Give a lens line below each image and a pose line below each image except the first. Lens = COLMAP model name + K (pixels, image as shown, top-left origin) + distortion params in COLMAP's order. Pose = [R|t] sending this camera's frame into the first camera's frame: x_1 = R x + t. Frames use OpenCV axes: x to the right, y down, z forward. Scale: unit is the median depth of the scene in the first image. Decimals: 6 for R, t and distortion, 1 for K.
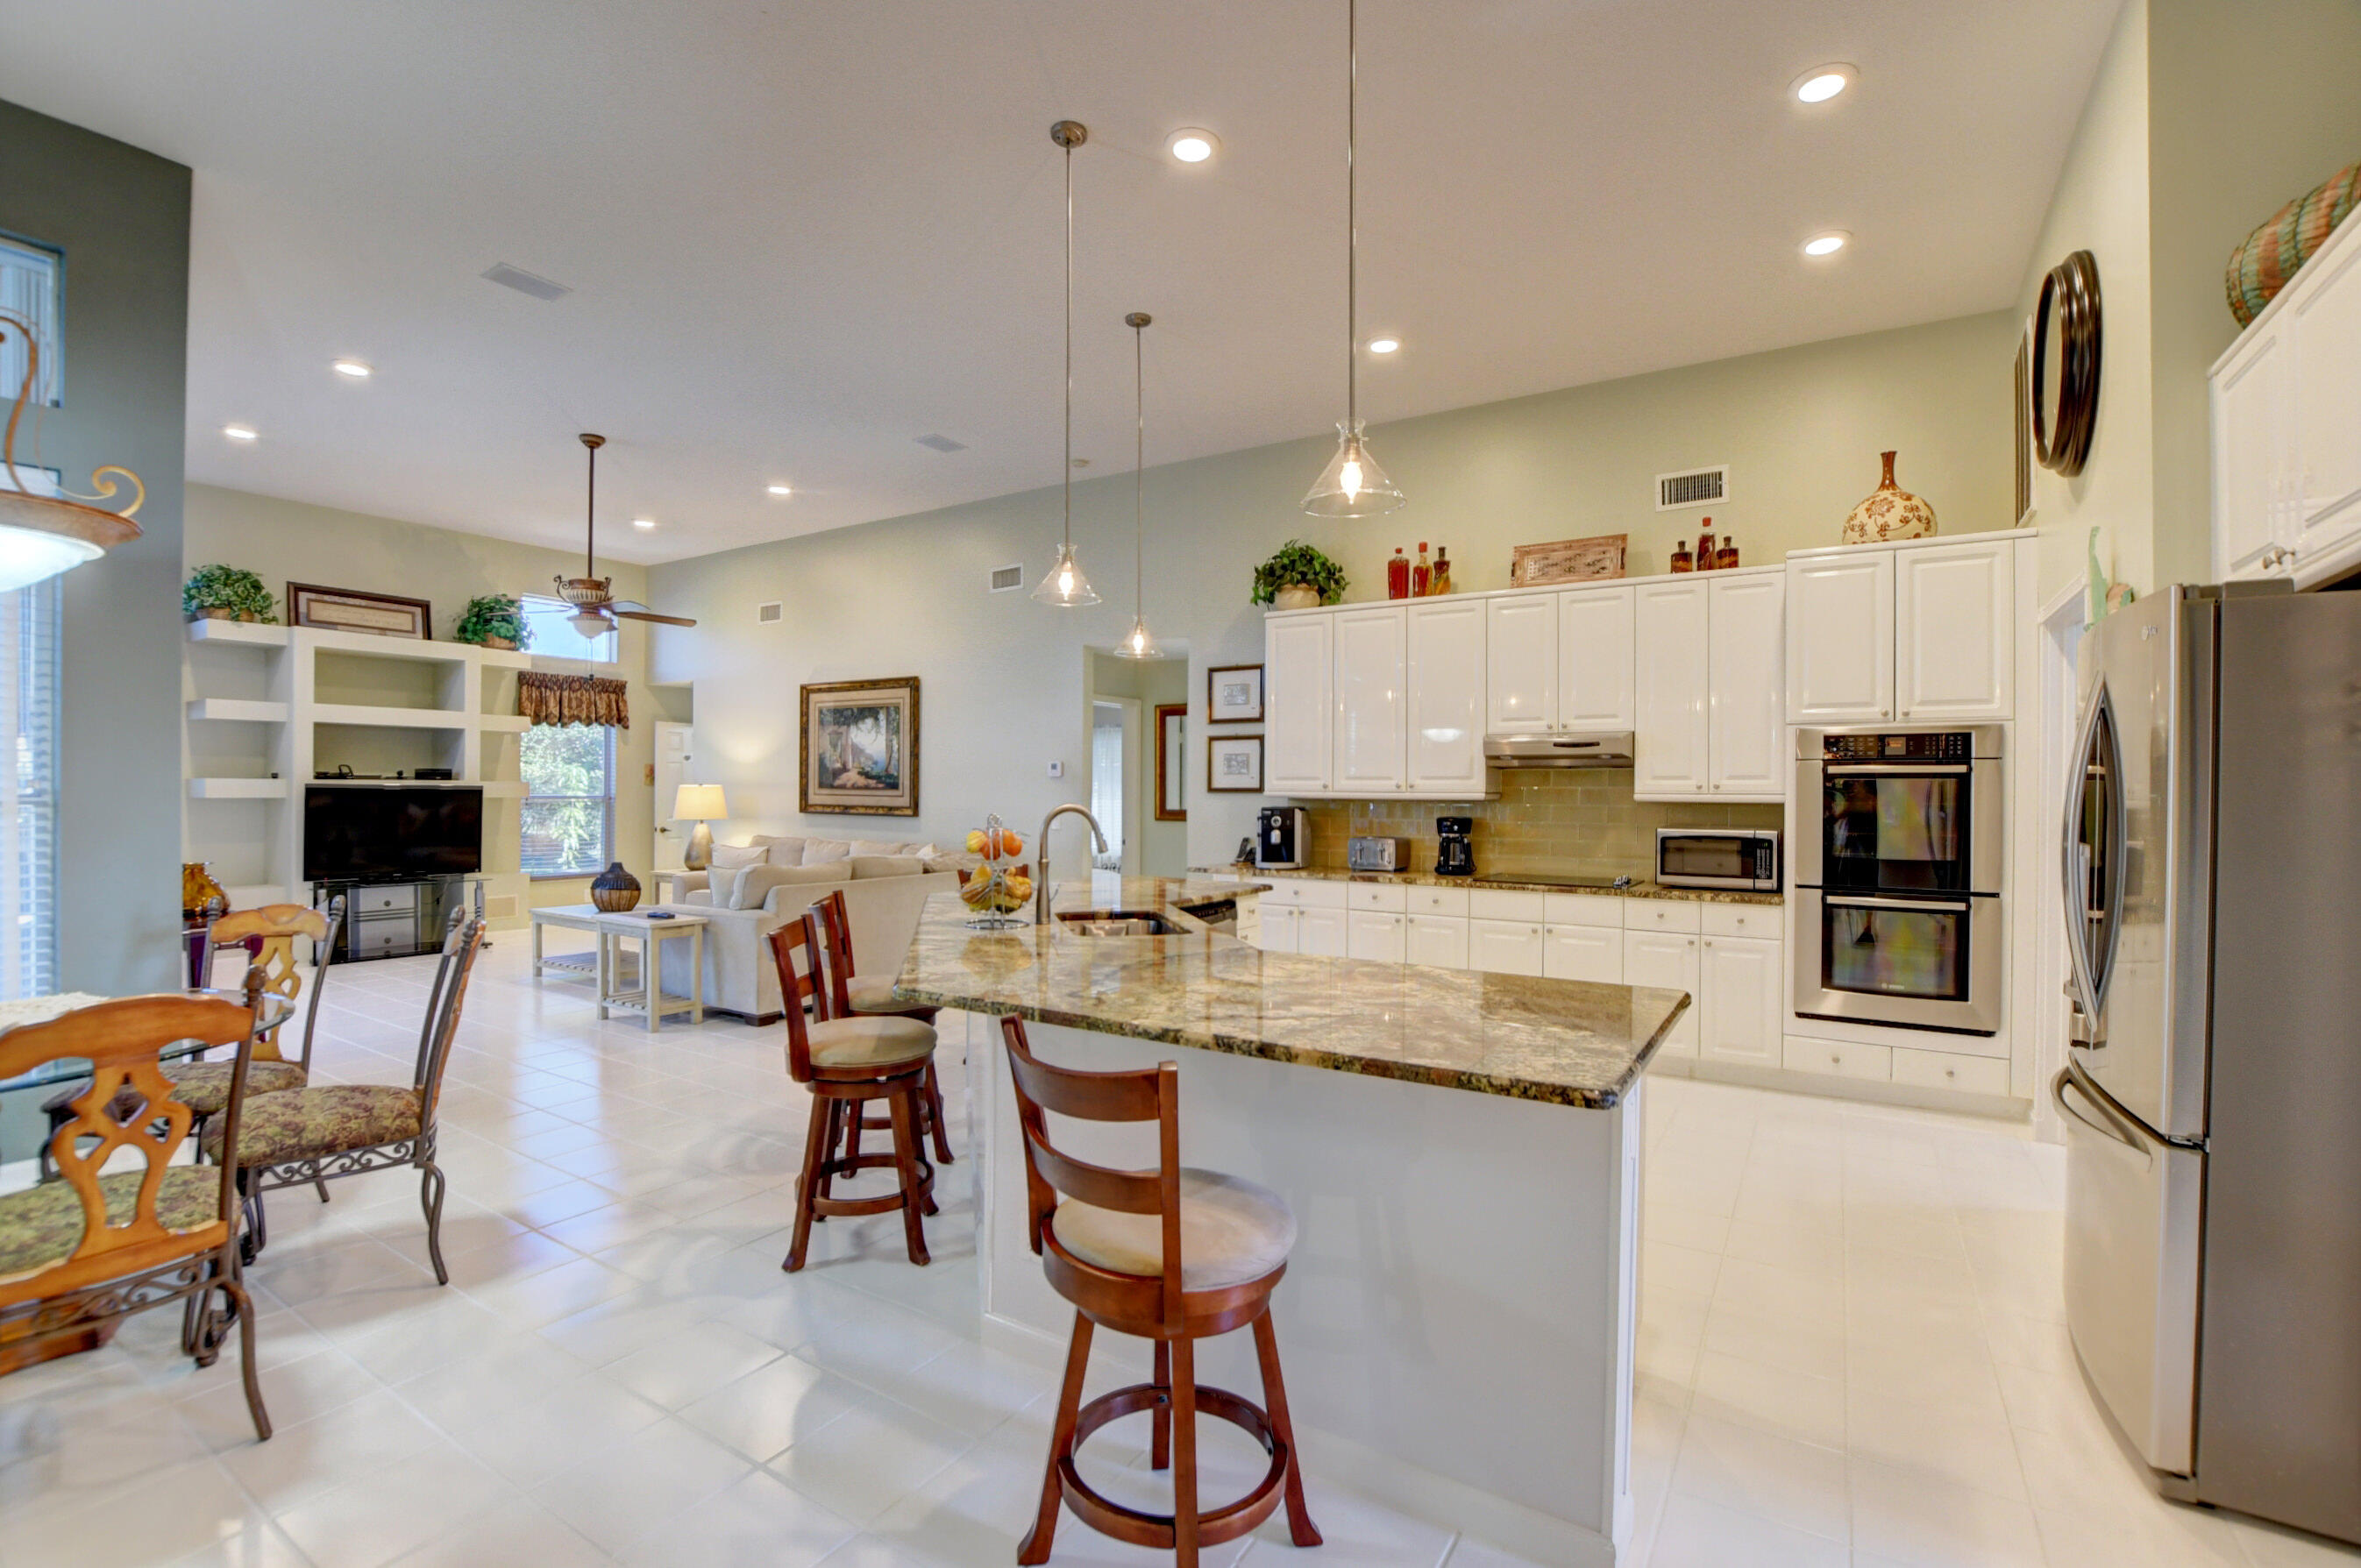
lens RADIAL K [[1034.4, 0, 1166.6], [0, 1034.4, 788.2], [0, 0, 1]] dist [-0.035292, 0.001700]
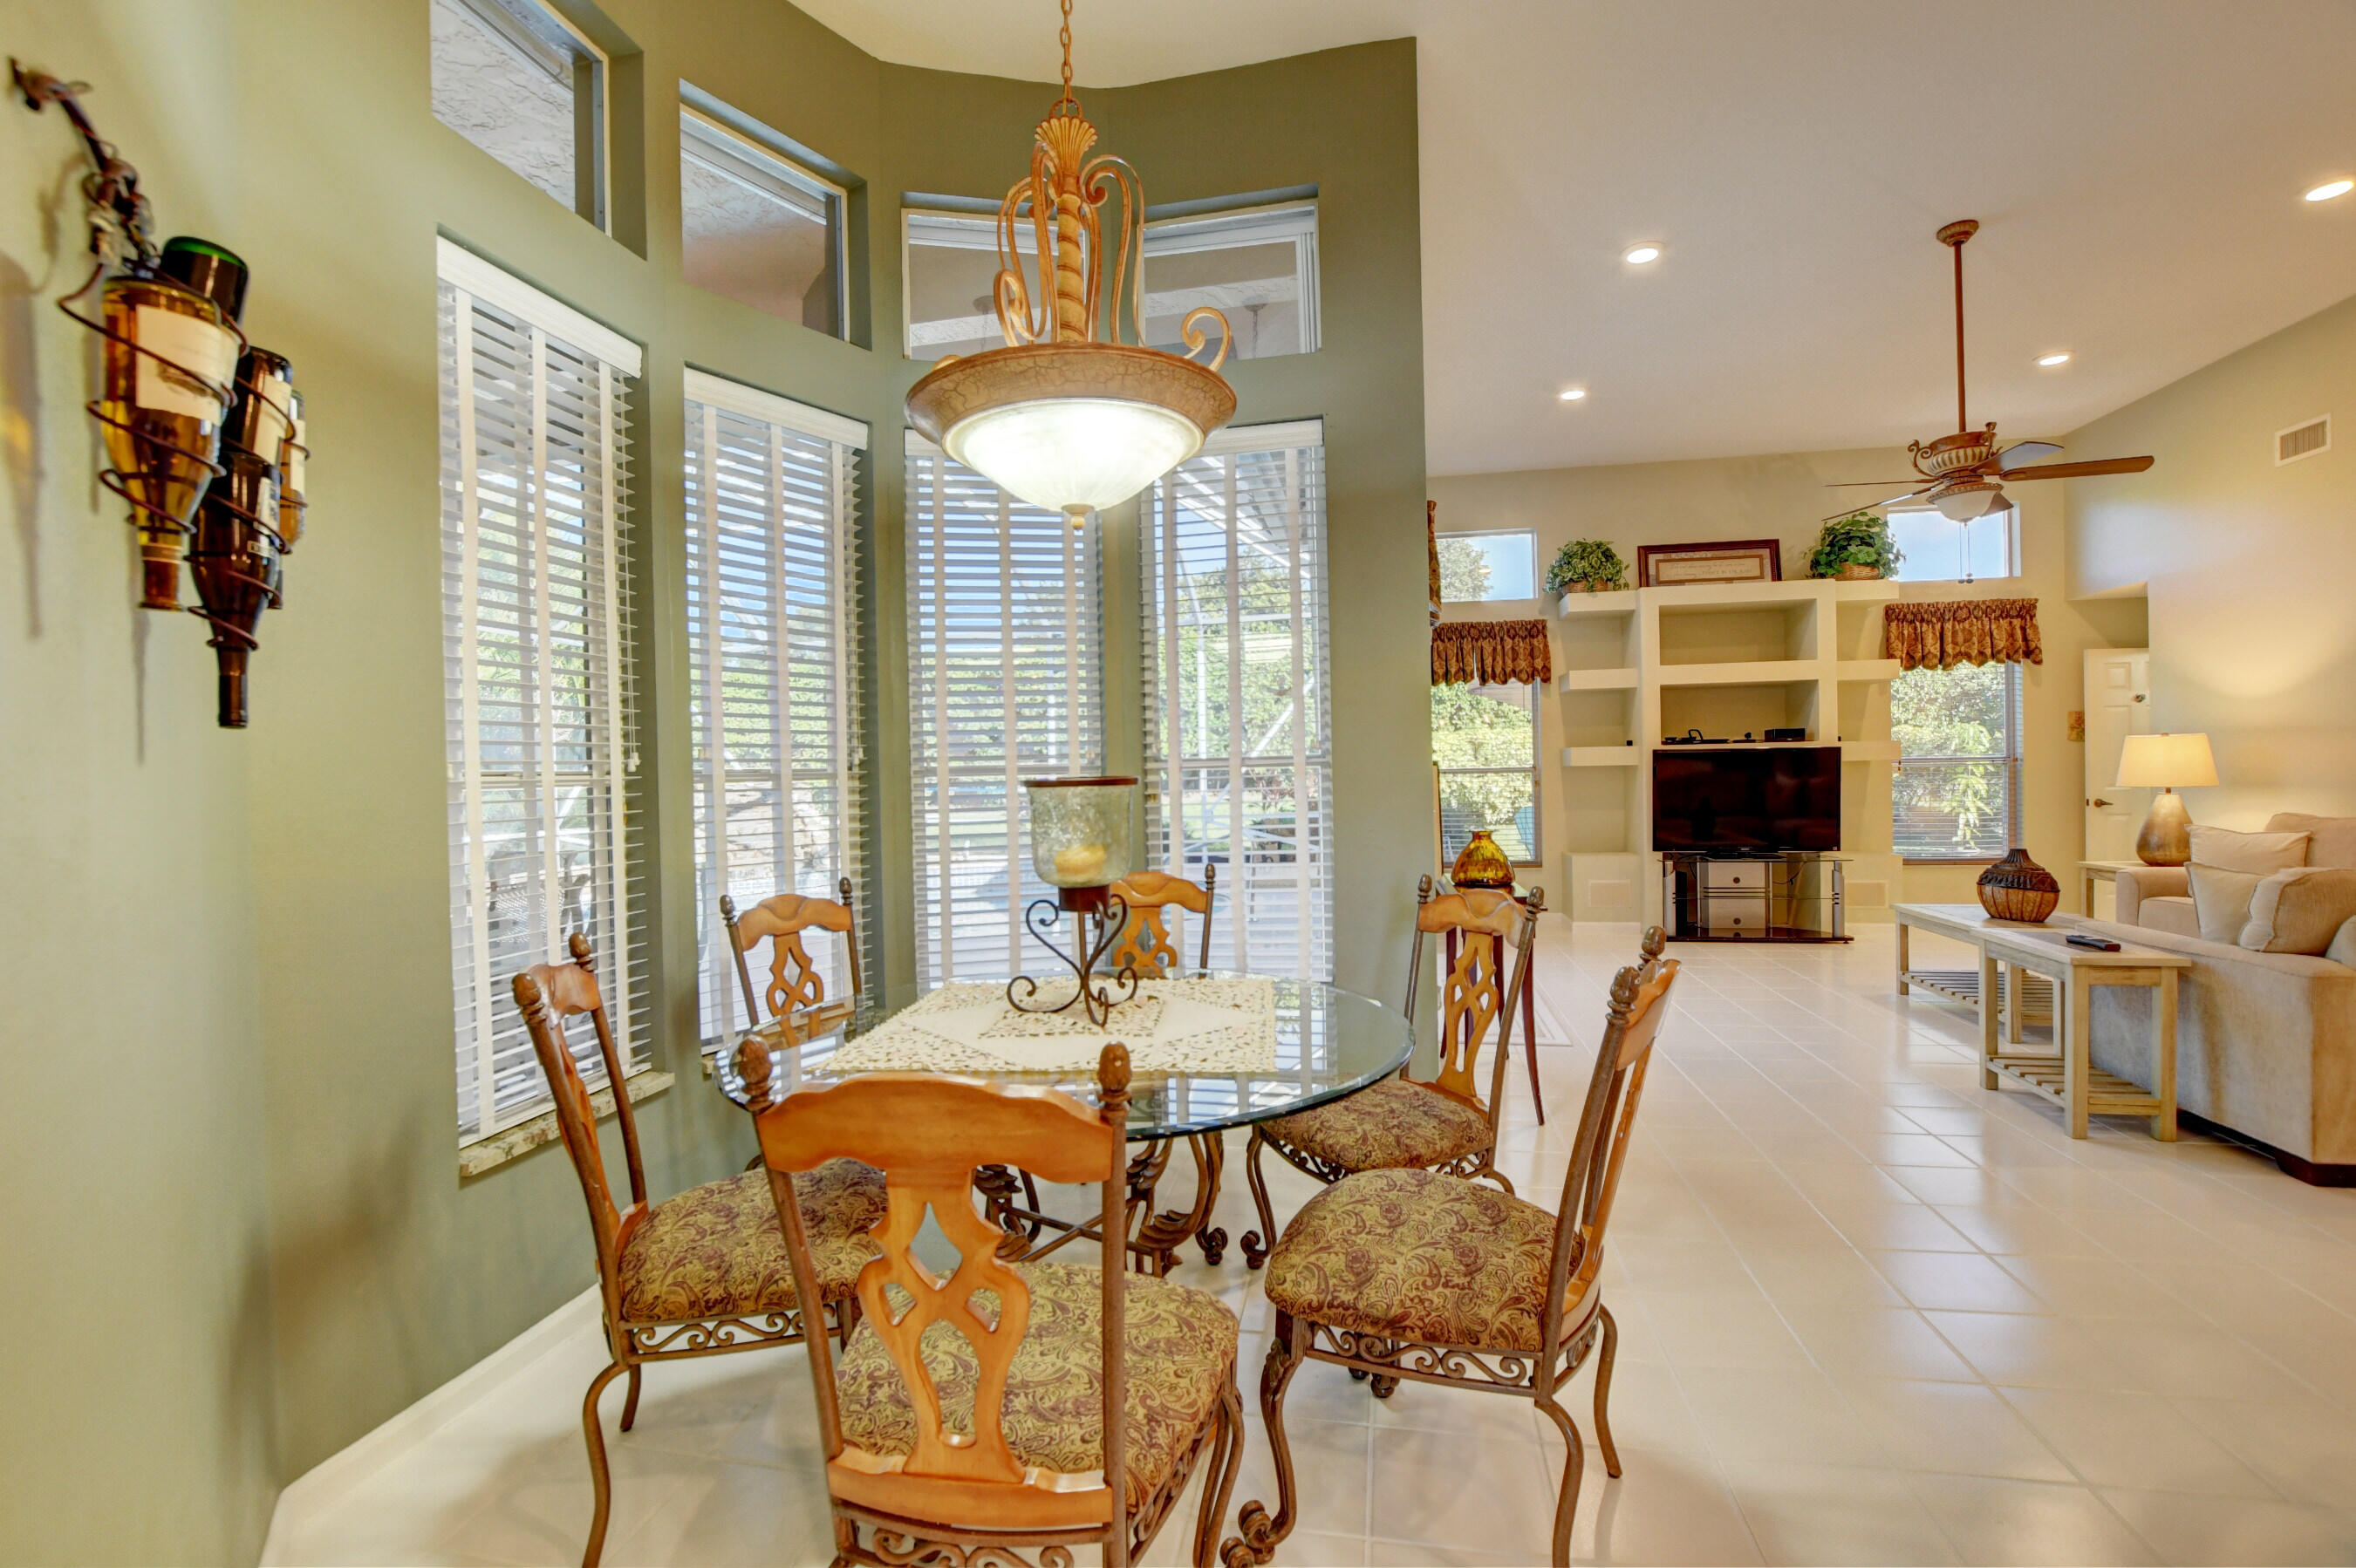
lens RADIAL K [[1032.3, 0, 1173.1], [0, 1032.3, 792.9], [0, 0, 1]] dist [-0.035292, 0.001700]
pose [[0.359508, 0.005004, -0.933129, -0.101132], [0.024264, 0.999597, 0.014709, 0.010653], [0.932827, -0.027929, 0.359241, 0.208893]]
